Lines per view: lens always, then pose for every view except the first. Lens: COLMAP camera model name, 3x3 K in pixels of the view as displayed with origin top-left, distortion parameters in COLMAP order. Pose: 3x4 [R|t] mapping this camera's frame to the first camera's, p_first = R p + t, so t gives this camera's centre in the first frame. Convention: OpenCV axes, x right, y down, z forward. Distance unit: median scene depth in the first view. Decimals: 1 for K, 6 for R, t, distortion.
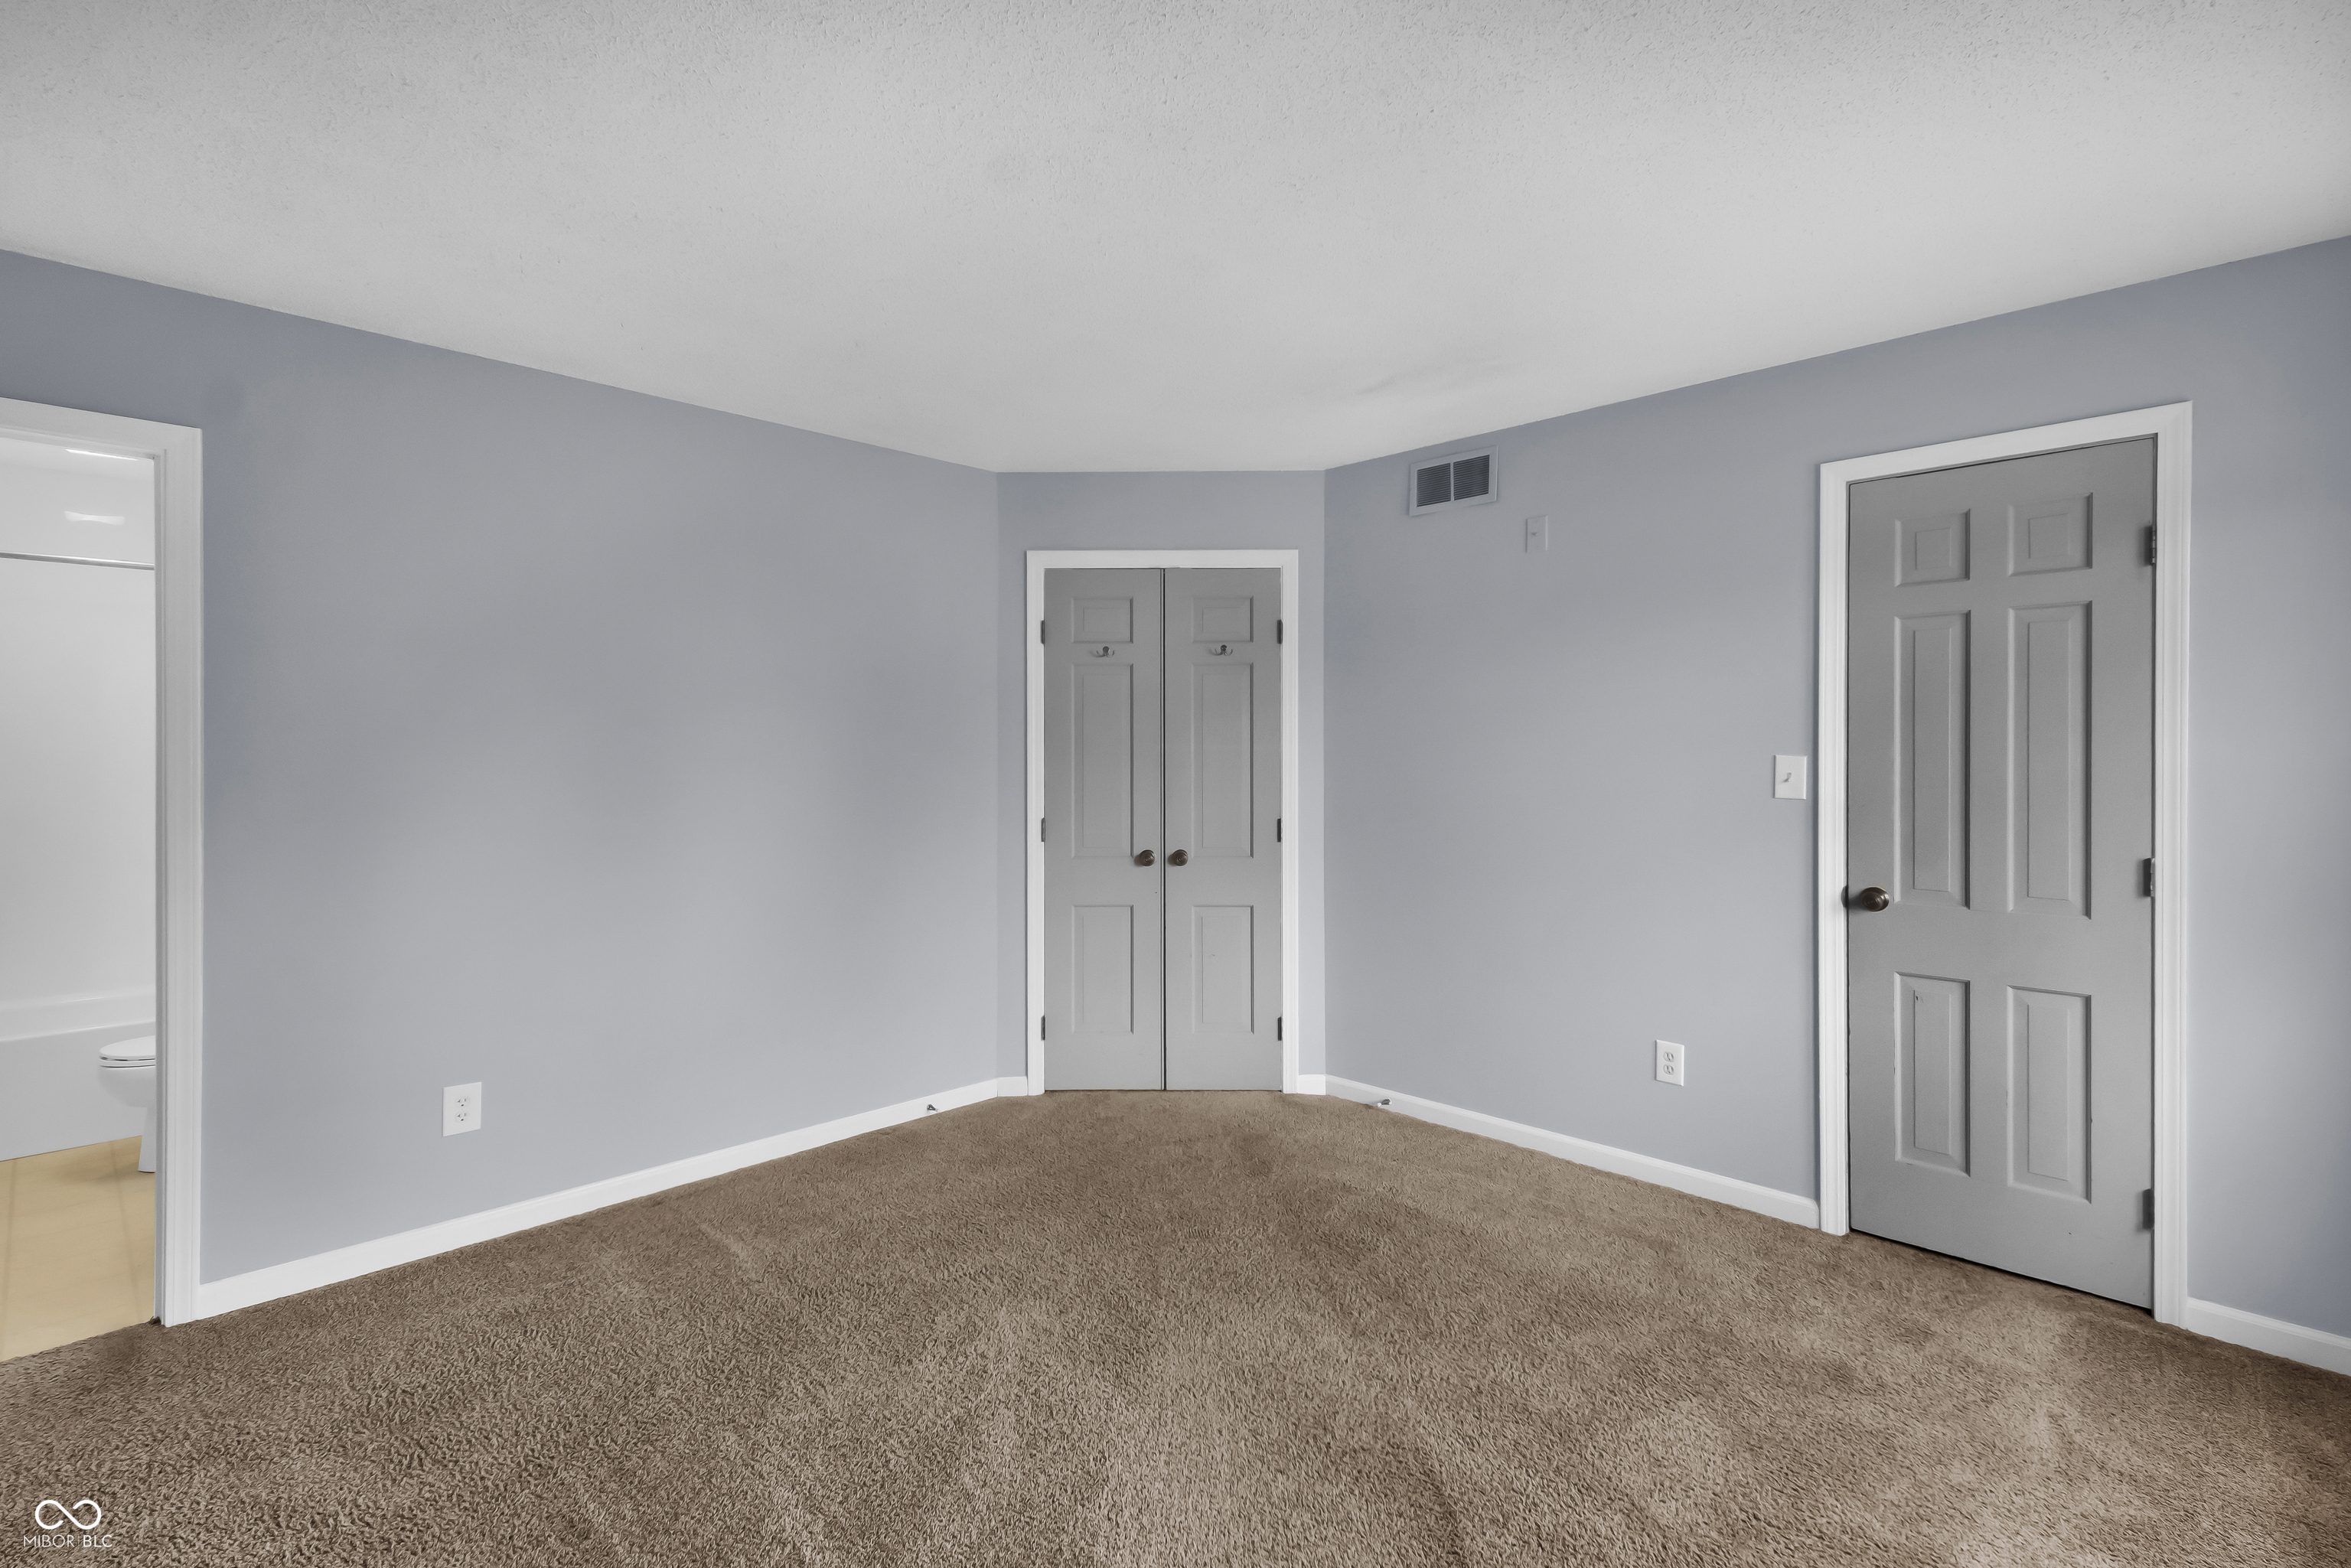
lens RADIAL K [[1085.7, 0, 1180.5], [0, 1085.7, 766.7], [0, 0, 1]] dist [0.038937, -0.016061]
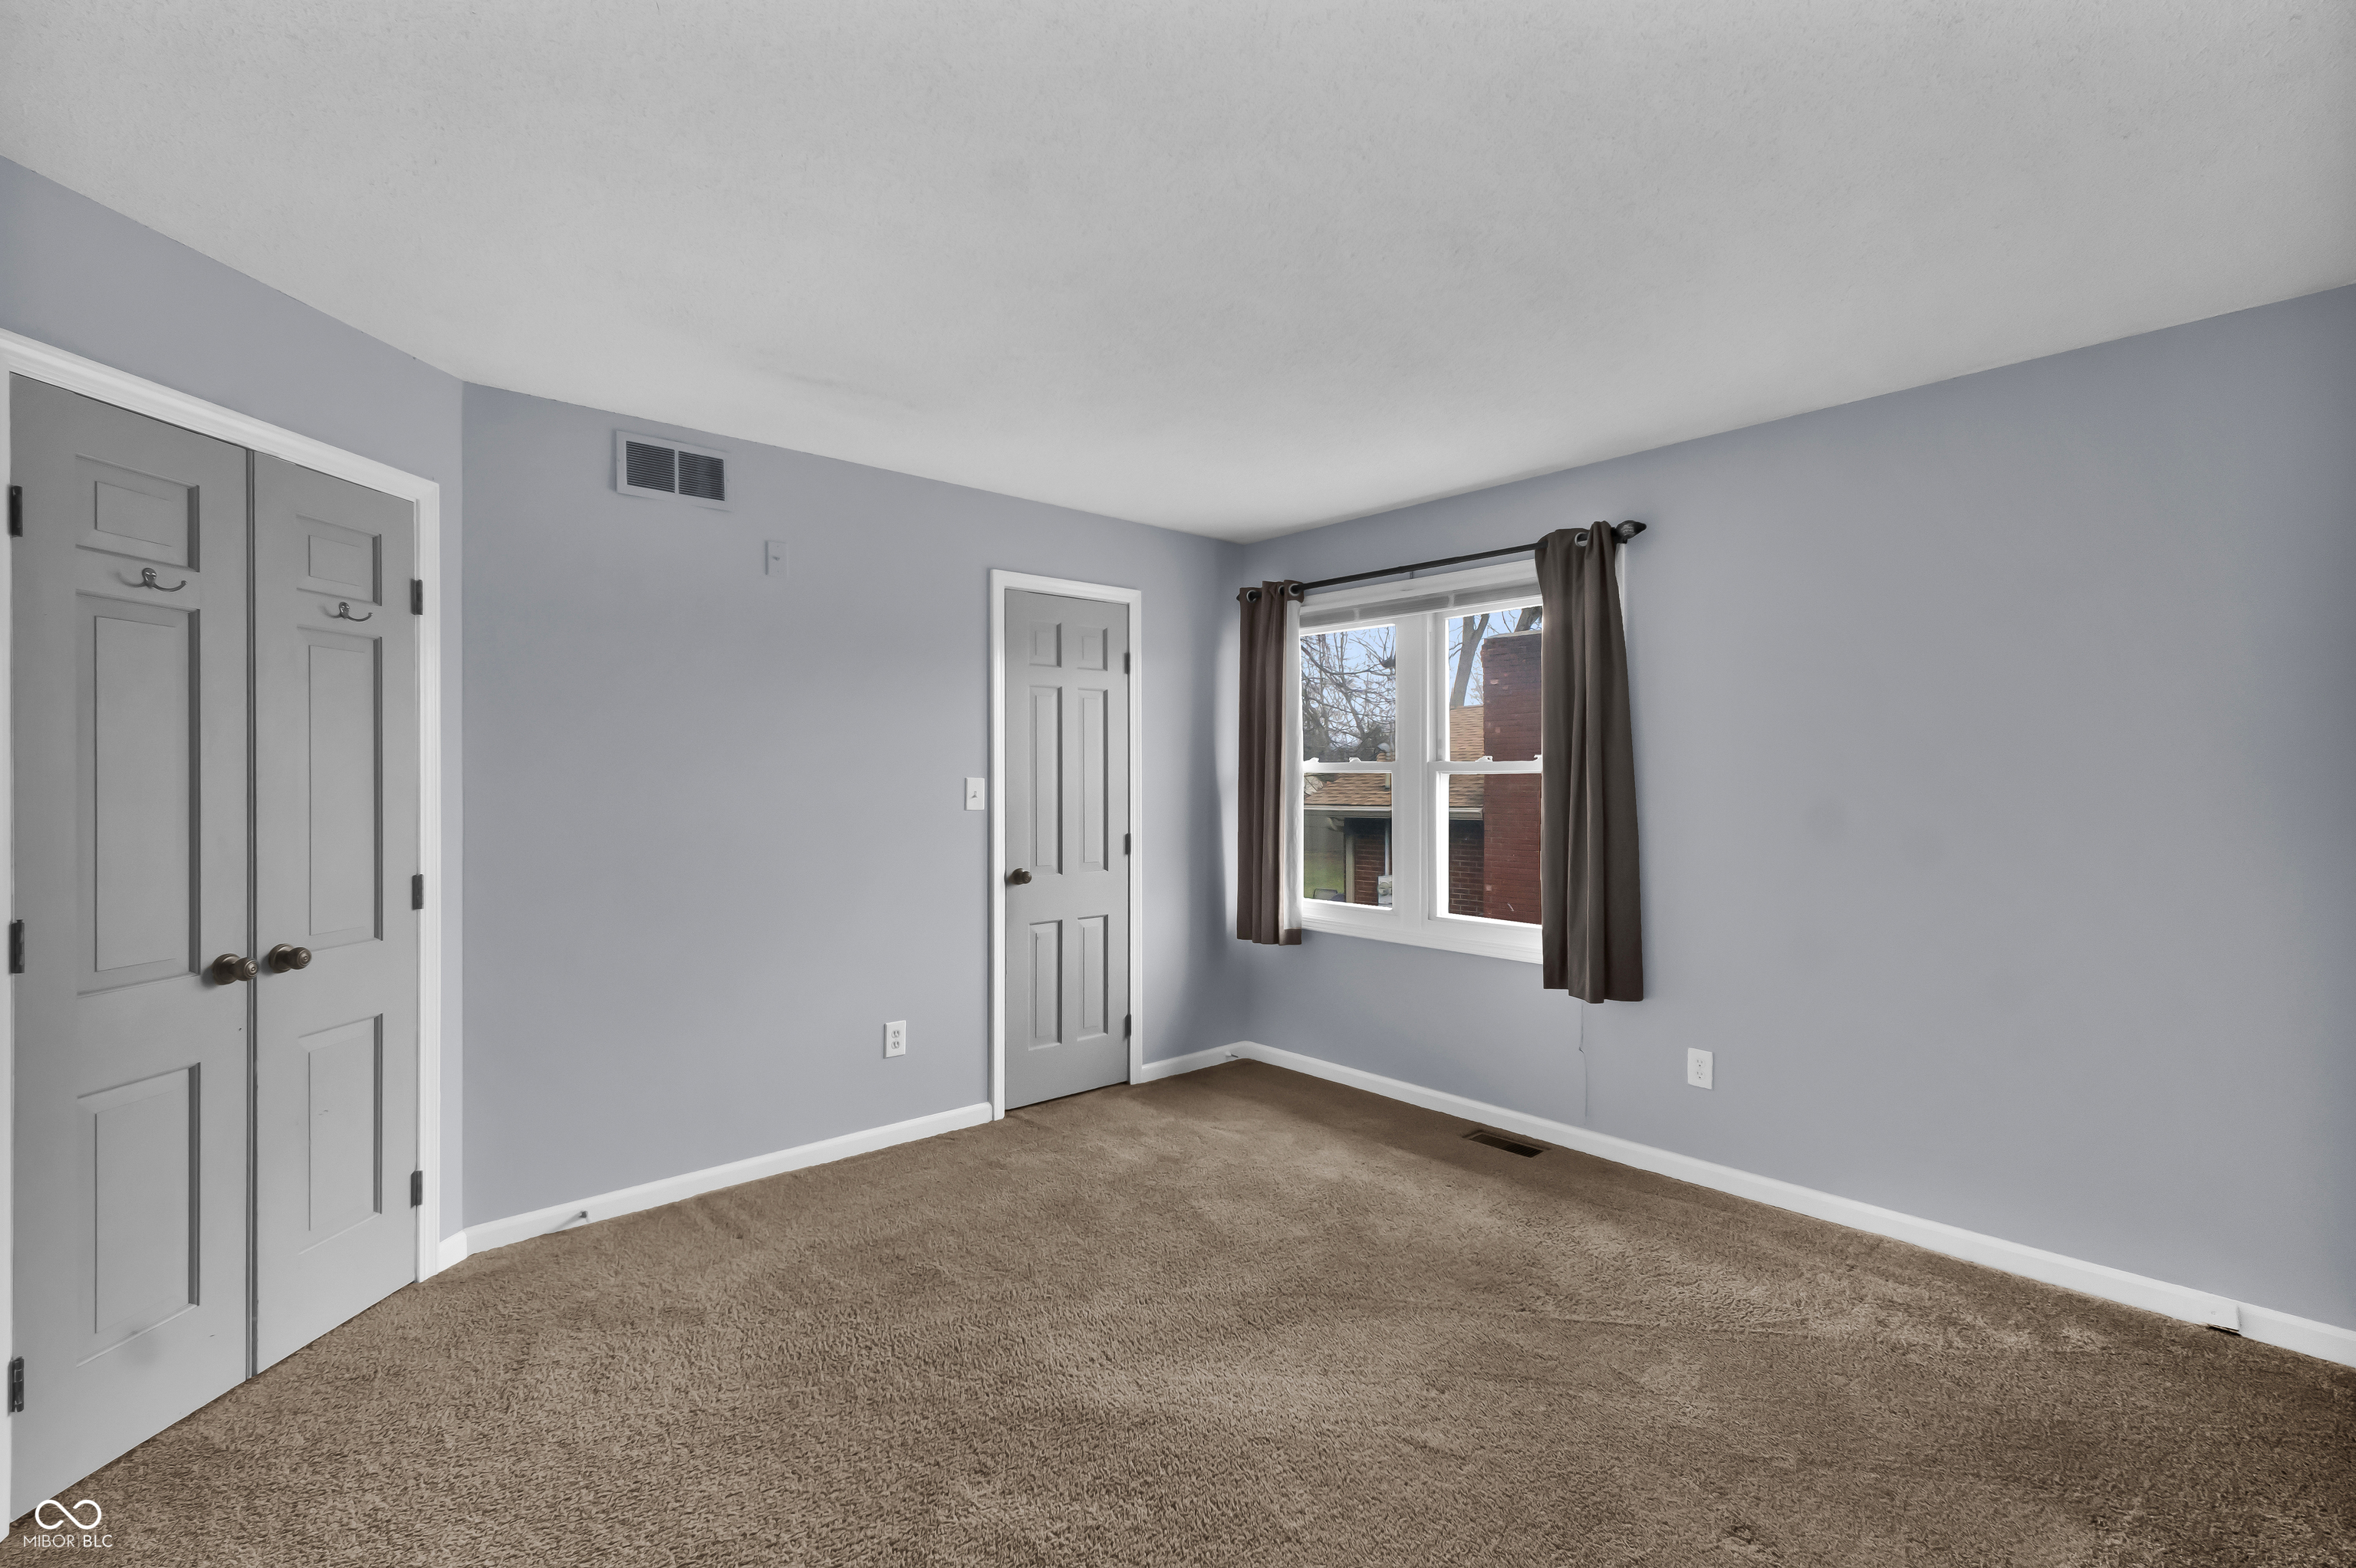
lens RADIAL K [[1087.9, 0, 1183.0], [0, 1087.9, 766.6], [0, 0, 1]] dist [0.038937, -0.016061]
pose [[0.060804, 0.006168, 0.998131, -0.767584], [0.010418, 0.999923, -0.006813, -0.012569], [-0.998095, 0.010813, 0.060735, 0.664408]]
